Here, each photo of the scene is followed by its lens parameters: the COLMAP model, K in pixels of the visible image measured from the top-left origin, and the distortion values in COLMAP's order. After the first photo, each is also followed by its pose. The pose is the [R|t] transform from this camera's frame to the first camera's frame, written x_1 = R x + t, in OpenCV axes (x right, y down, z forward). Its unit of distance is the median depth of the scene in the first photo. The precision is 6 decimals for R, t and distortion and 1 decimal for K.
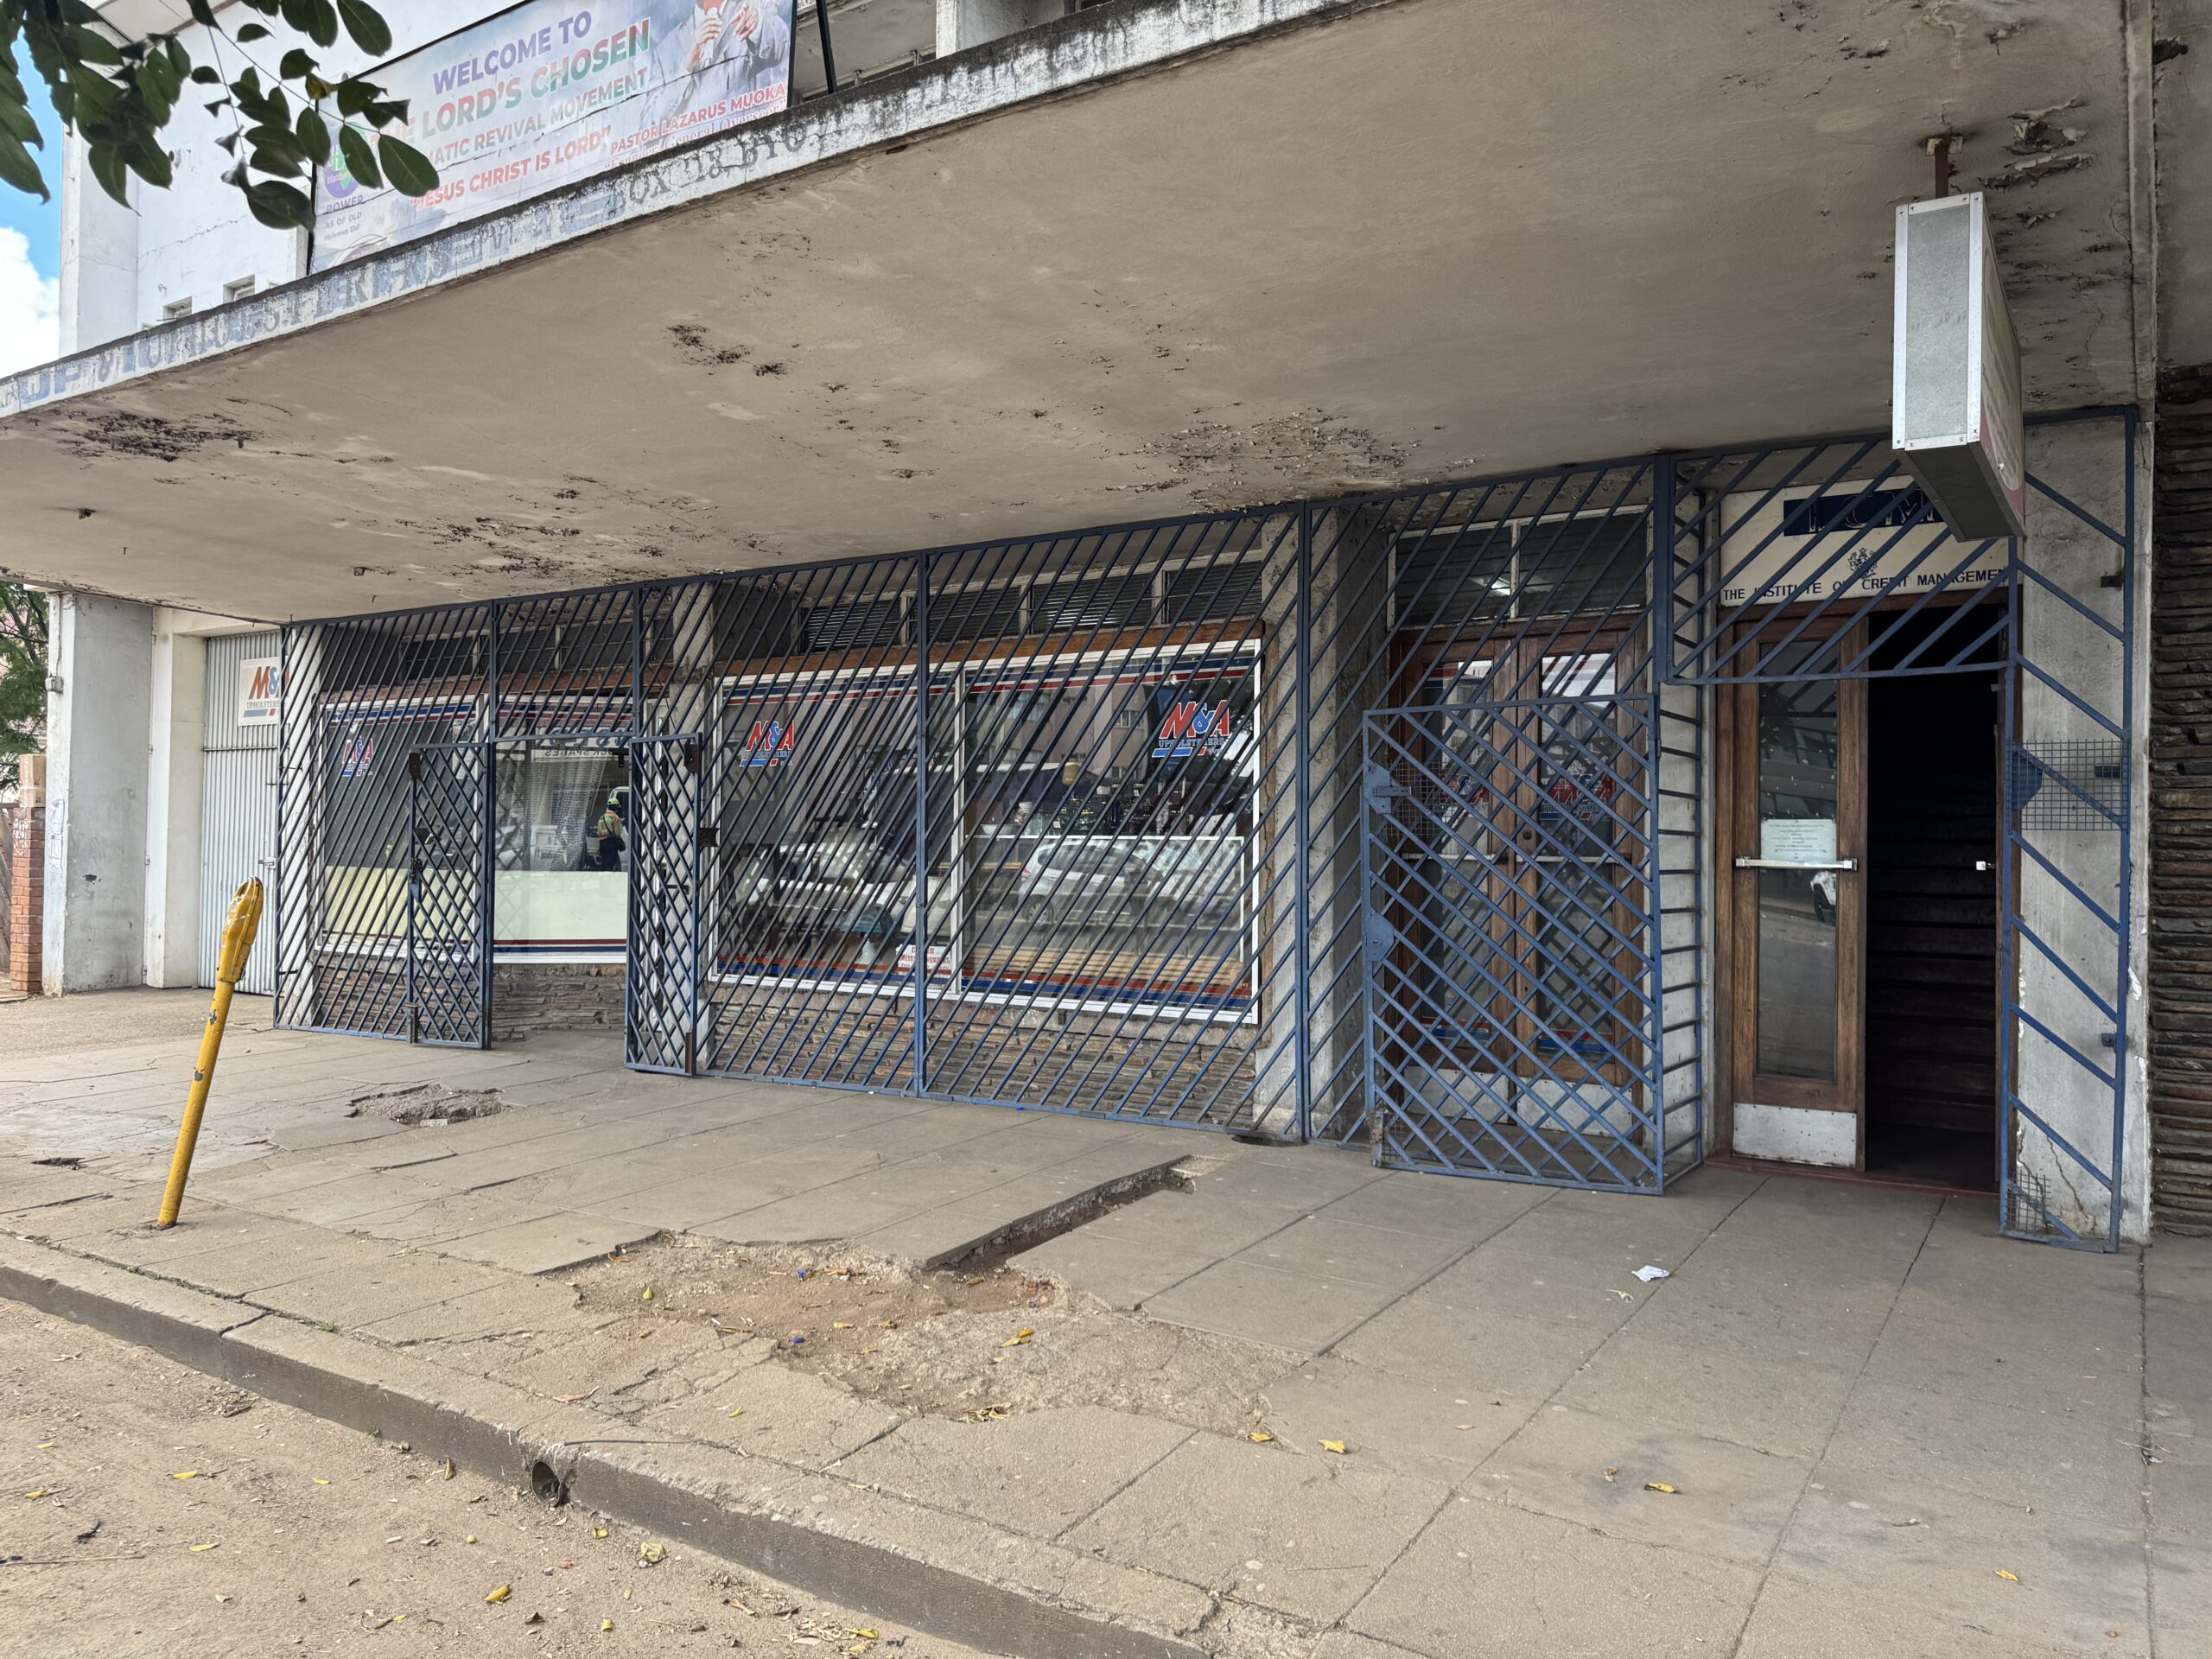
lens RADIAL K [[1559.8, 0, 1106.0], [0, 1559.8, 829.5], [0, 0, 1]] dist [0.119030, -0.197414]
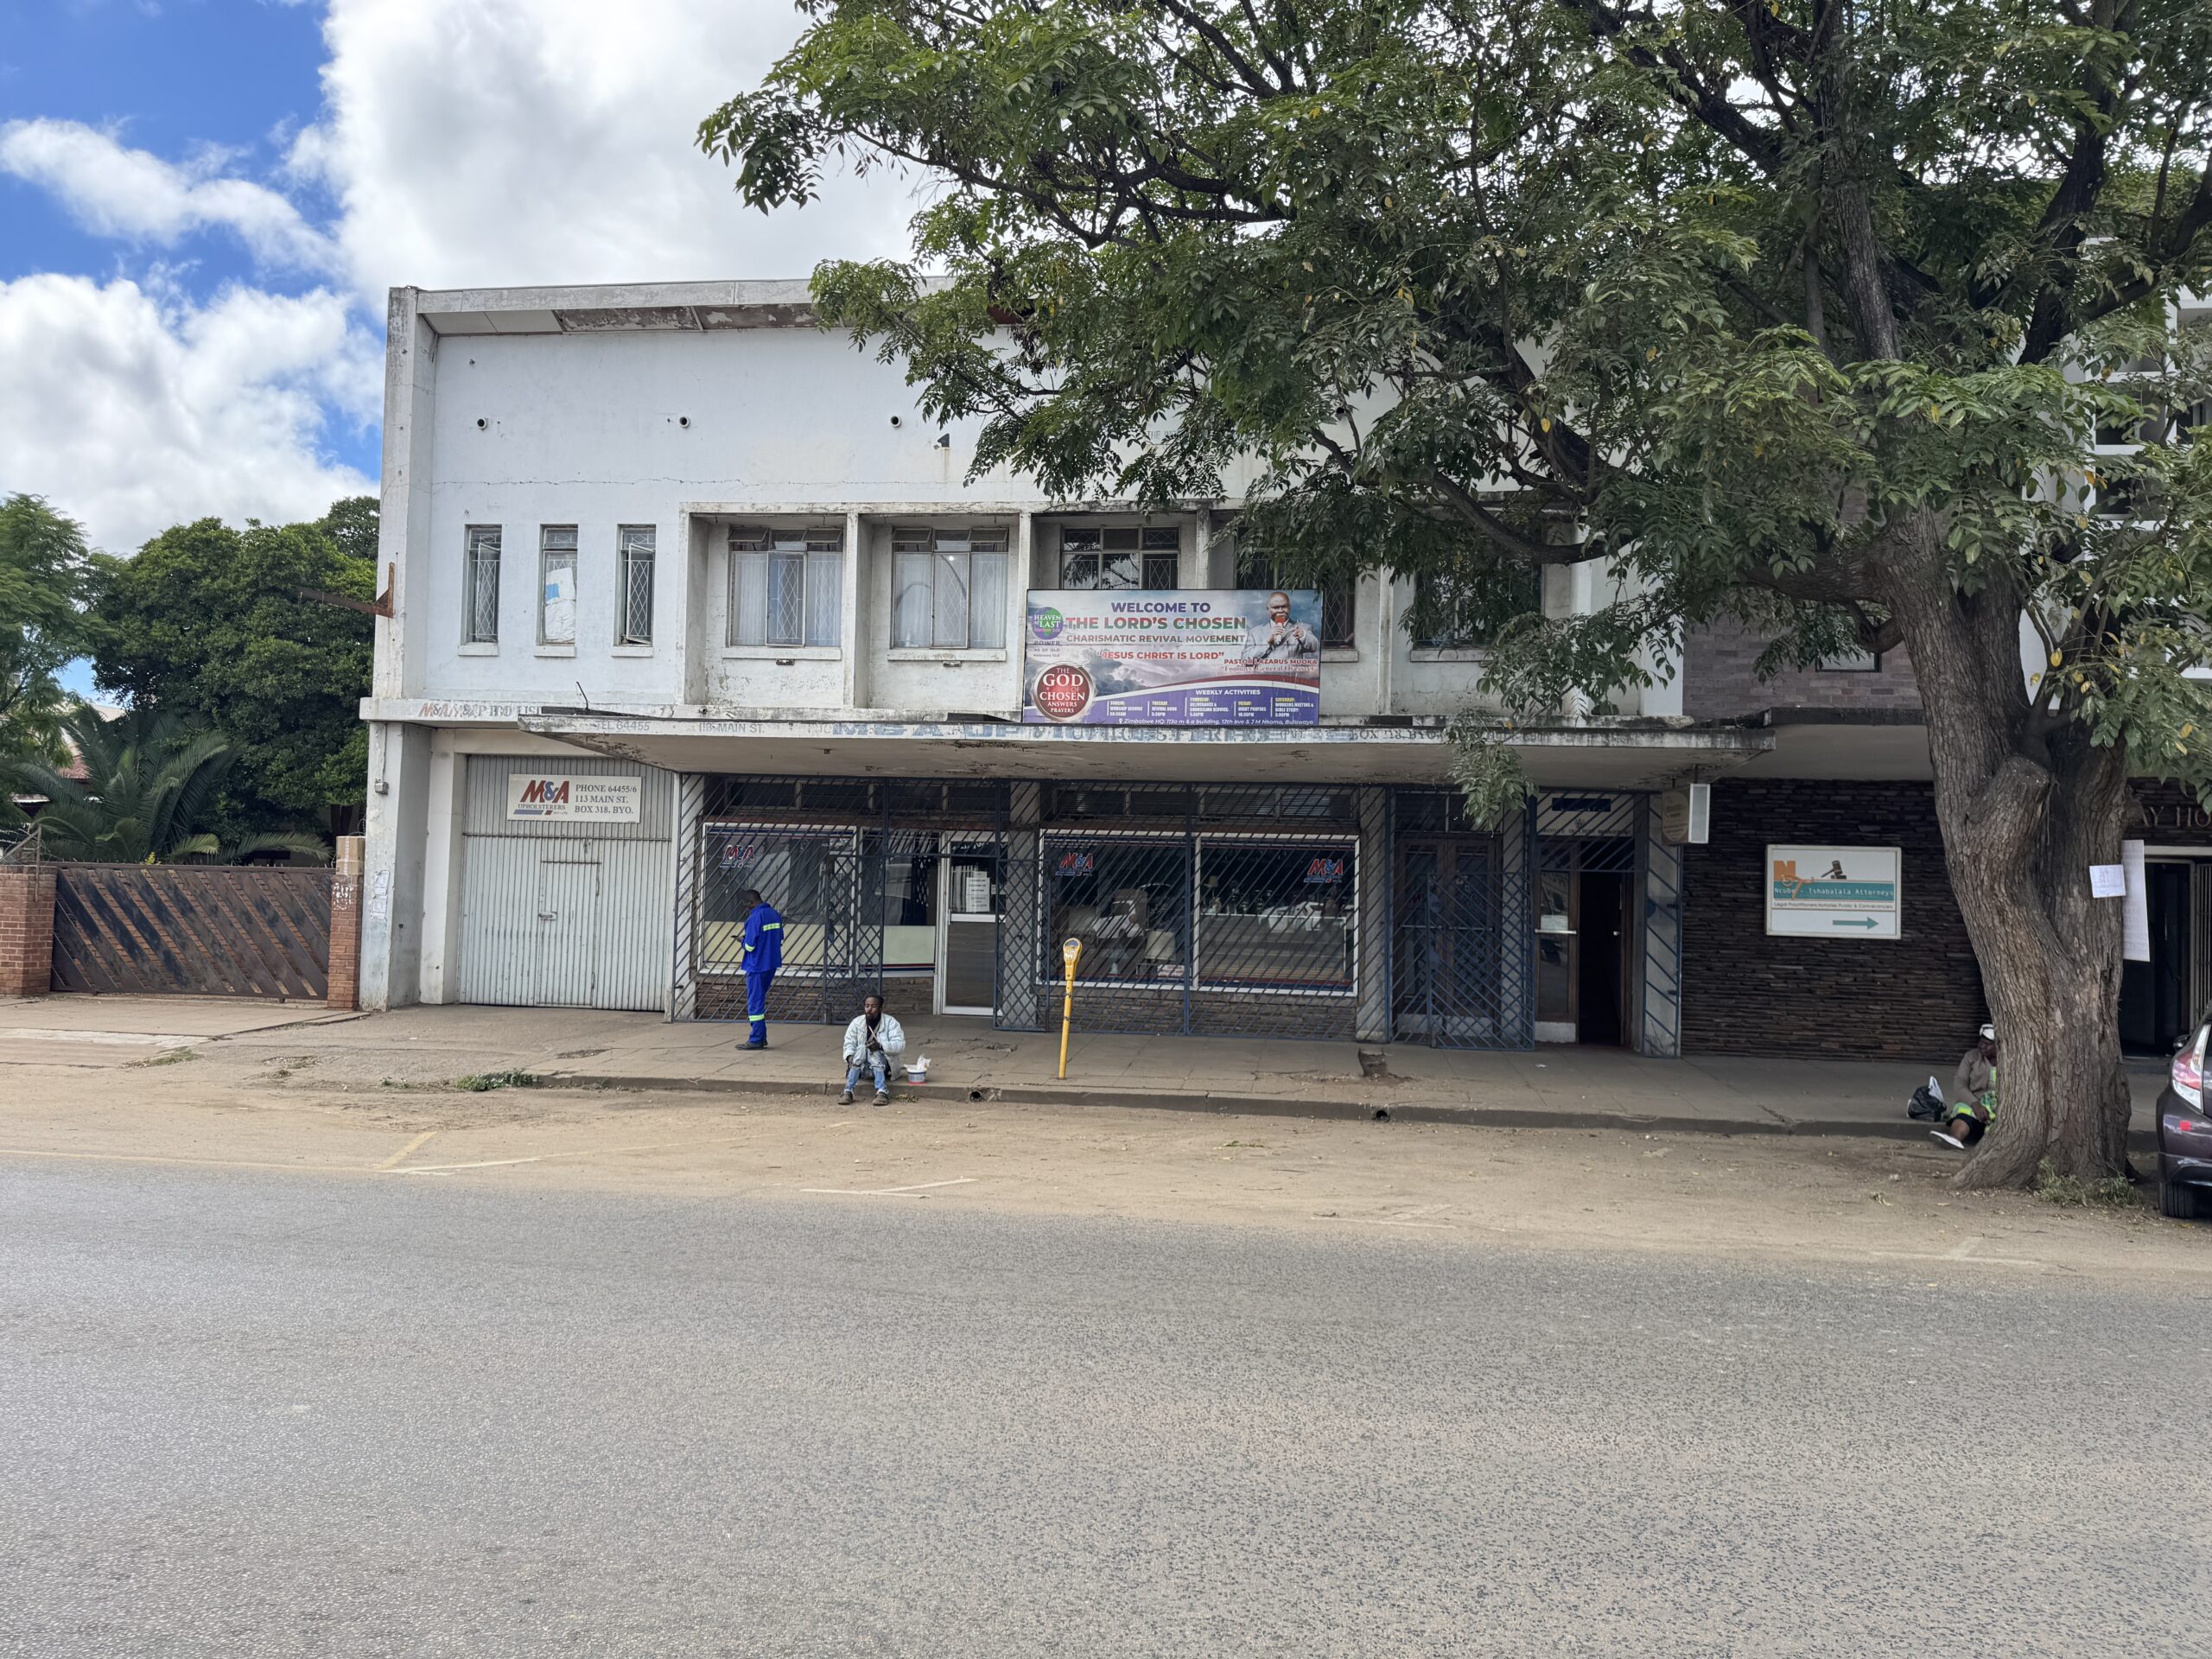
lens RADIAL K [[1559.8, 0, 1106.0], [0, 1559.8, 829.5], [0, 0, 1]] dist [0.119030, -0.197414]
pose [[0.905261, 0.023911, 0.424182, -1.128001], [-0.019512, 0.999701, -0.014712, -0.077929], [-0.424407, 0.005041, 0.905457, -0.897819]]
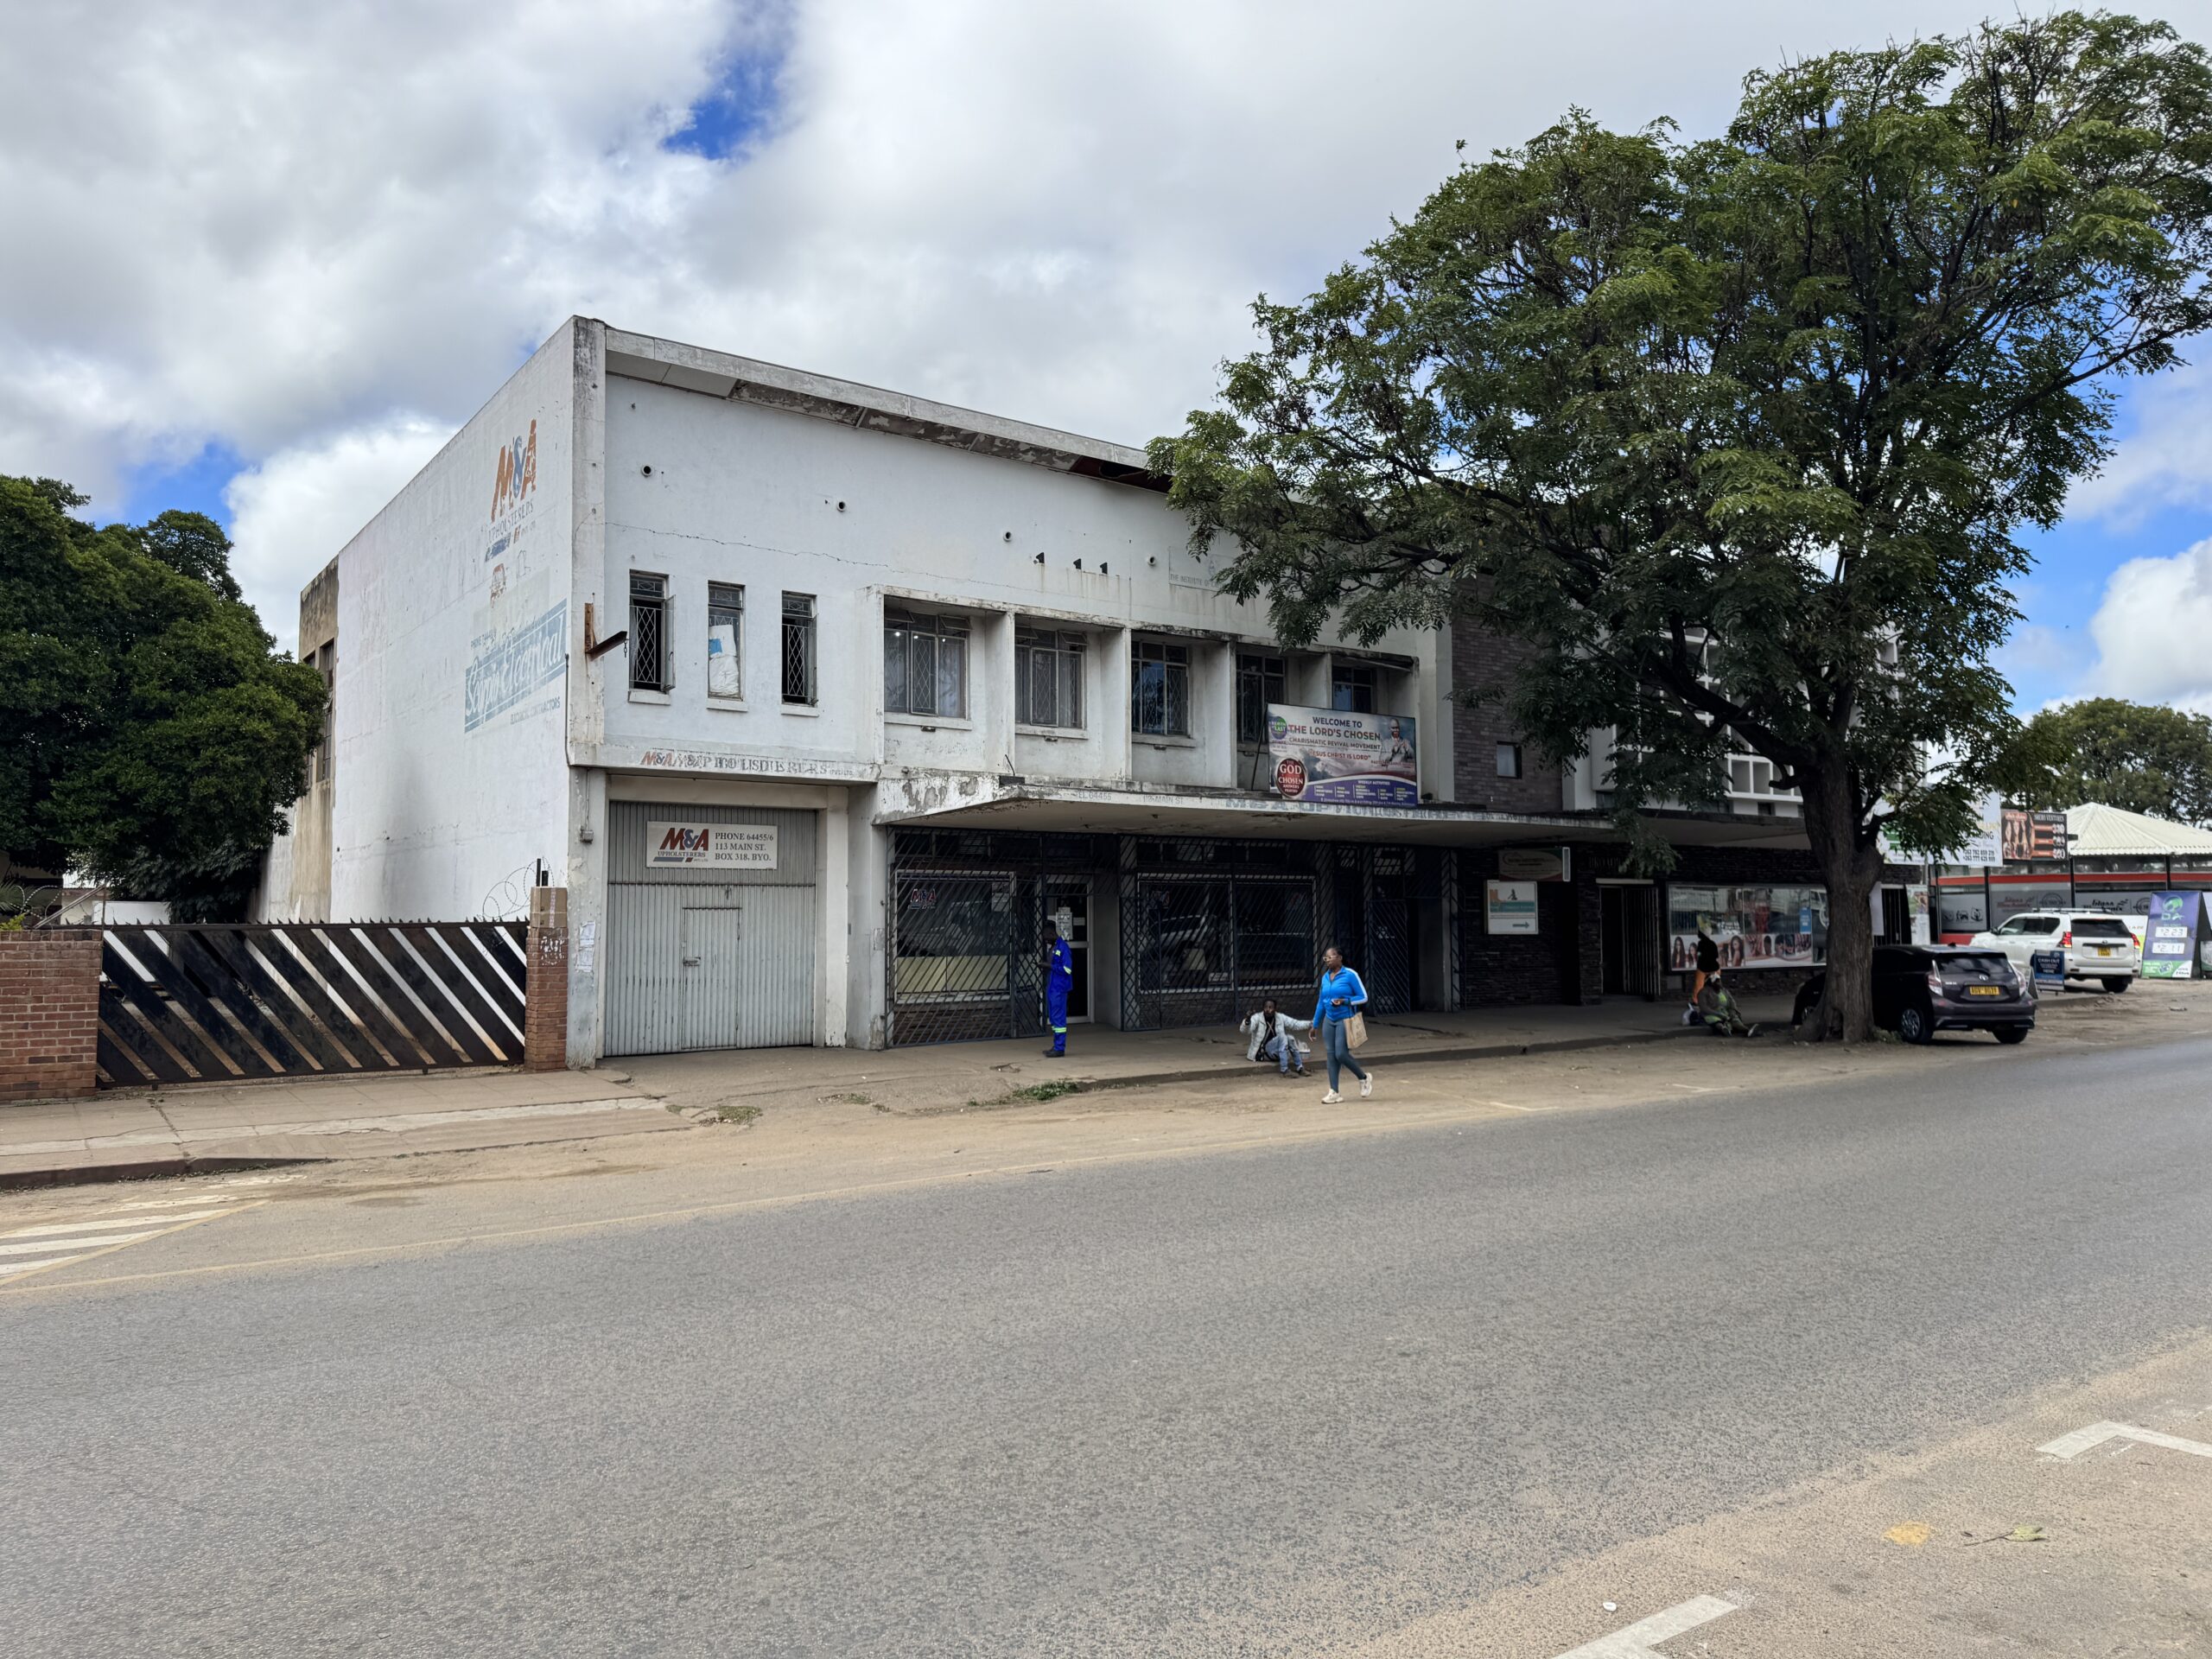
lens RADIAL K [[1555.9, 0, 1102.0], [0, 1555.9, 811.6], [0, 0, 1]] dist [0.112175, -0.000103]
pose [[0.346005, 0.048861, 0.936960, -2.953930], [-0.005280, 0.998729, -0.050132, -0.078836], [-0.938218, 0.012399, 0.345823, 0.210573]]
